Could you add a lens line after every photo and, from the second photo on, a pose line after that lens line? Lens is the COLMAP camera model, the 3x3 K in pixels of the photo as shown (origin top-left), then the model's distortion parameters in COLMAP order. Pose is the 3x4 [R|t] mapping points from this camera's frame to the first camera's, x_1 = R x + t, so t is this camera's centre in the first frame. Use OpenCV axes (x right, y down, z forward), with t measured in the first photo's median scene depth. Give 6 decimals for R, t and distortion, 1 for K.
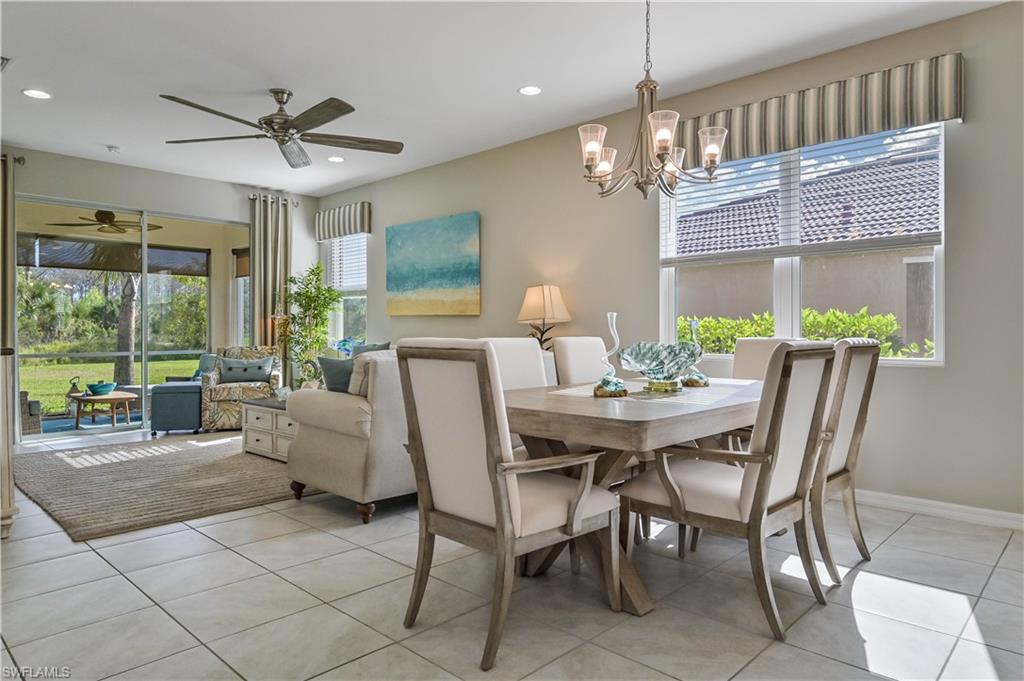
lens RADIAL K [[629.2, 0, 510.6], [0, 629.2, 335.3], [0, 0, 1]] dist [0.004228, -0.005001]
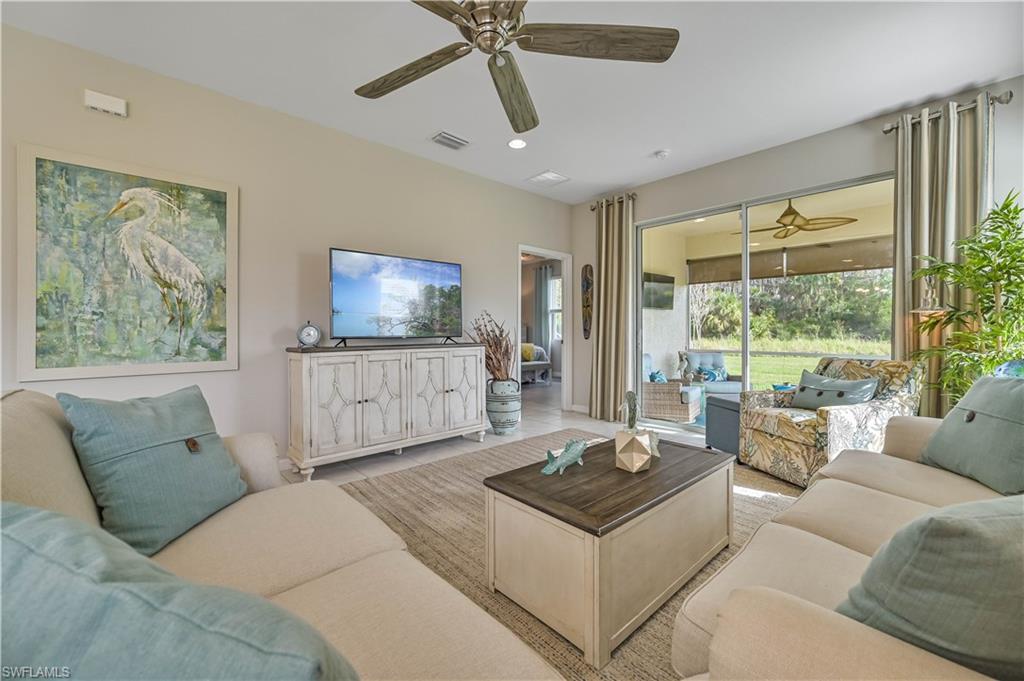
lens RADIAL K [[408.2, 0, 524.6], [0, 408.2, 327.9], [0, 0, 1]] dist [-0.005616, 0.000302]
pose [[-0.072130, -0.003395, -0.997389, 0.032437], [-0.006099, 0.999977, -0.002963, -0.012189], [0.997377, 0.005869, -0.072149, 0.746891]]
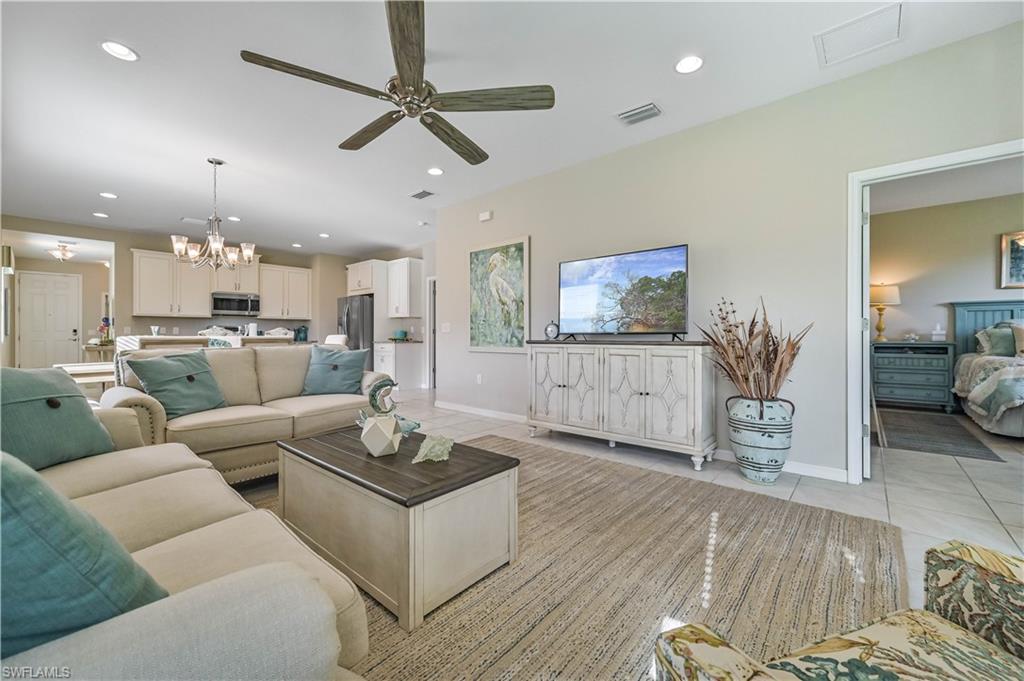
lens RADIAL K [[408.2, 0, 507.3], [0, 408.2, 332.9], [0, 0, 1]] dist [-0.005616, 0.000302]
pose [[-0.999670, 0.002442, -0.025562, -0.336319], [0.002404, 0.999996, 0.001517, -0.002421], [0.025566, 0.001455, -0.999672, 1.095002]]
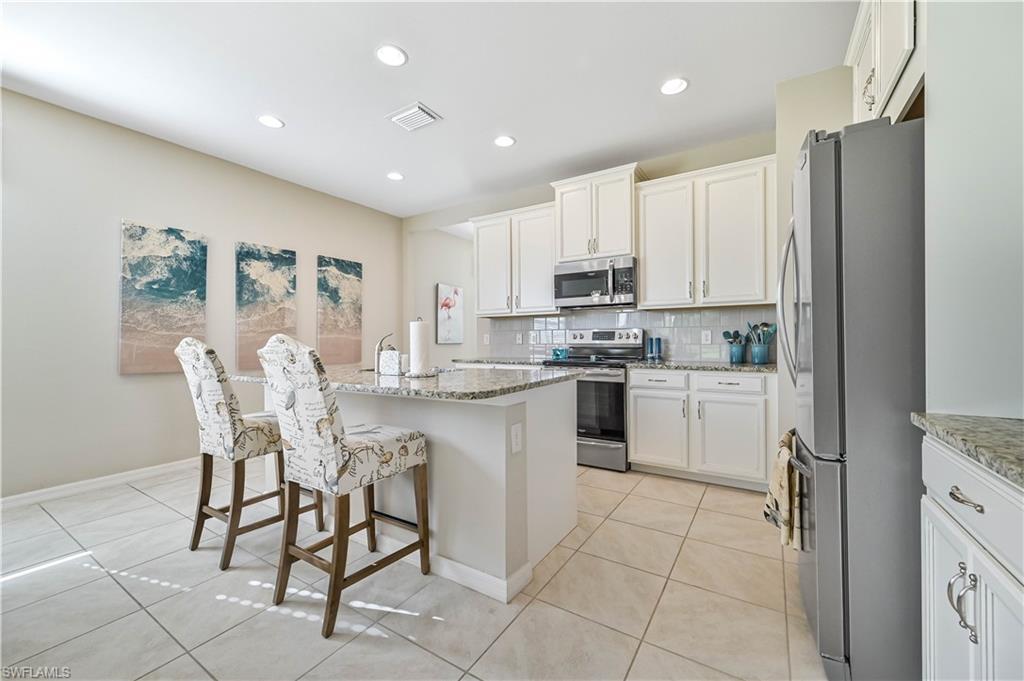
lens RADIAL K [[408.2, 0, 512.9], [0, 408.2, 339.0], [0, 0, 1]] dist [-0.005616, 0.000302]
pose [[-0.191319, 0.003846, 0.981520, -0.112245], [0.012491, 0.999921, -0.001483, -0.008830], [-0.981448, 0.011976, -0.191352, 0.098303]]
